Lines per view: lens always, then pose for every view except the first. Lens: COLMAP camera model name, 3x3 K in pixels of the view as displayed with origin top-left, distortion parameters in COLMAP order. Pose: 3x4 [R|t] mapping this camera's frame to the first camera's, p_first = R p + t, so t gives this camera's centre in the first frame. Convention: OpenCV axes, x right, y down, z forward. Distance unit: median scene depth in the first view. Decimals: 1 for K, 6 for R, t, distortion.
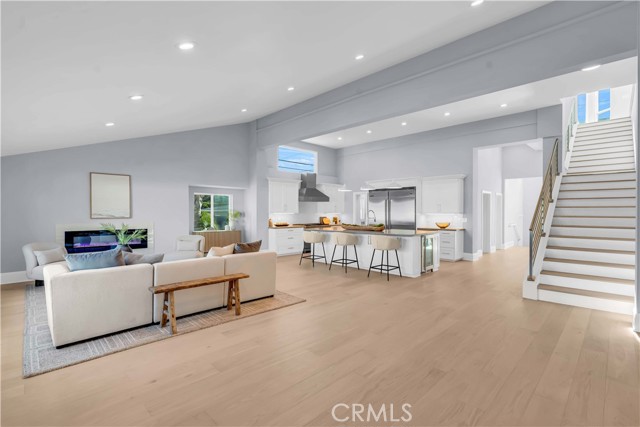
lens RADIAL K [[300.7, 0, 322.5], [0, 300.7, 212.0], [0, 0, 1]] dist [-0.002055, -0.000372]
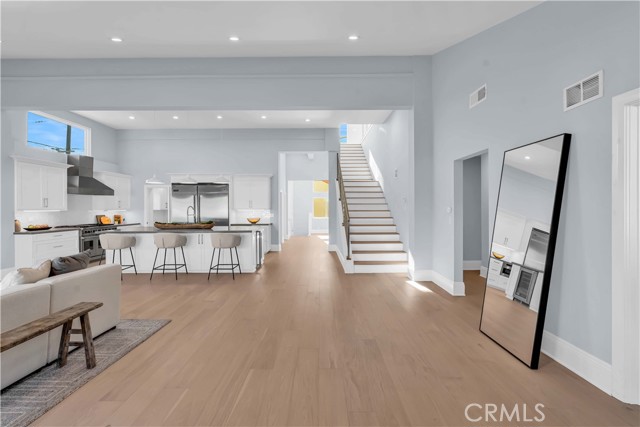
lens RADIAL K [[295.1, 0, 322.6], [0, 295.1, 211.1], [0, 0, 1]] dist [-0.003869, -0.000484]
pose [[0.706918, -0.010493, 0.707217, -0.156180], [0.004420, 0.999936, 0.010417, 0.000770], [-0.707281, -0.004238, 0.706919, 0.084480]]
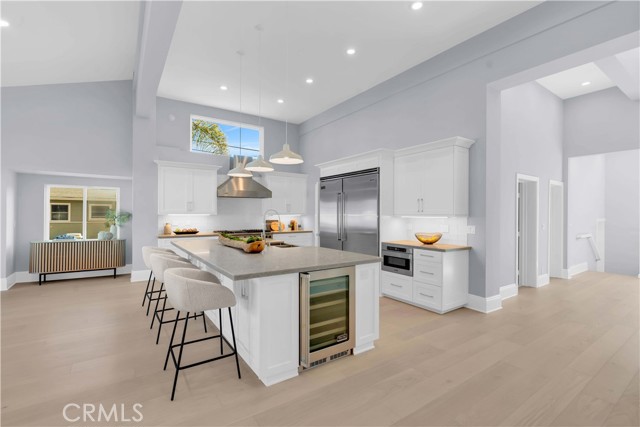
lens RADIAL K [[295.1, 0, 322.6], [0, 295.1, 211.1], [0, 0, 1]] dist [-0.003869, -0.000484]
pose [[0.983399, 0.001538, -0.181452, 0.291724], [-0.003170, 0.999957, -0.008705, 0.000627], [0.181431, 0.009136, 0.983361, 0.425185]]
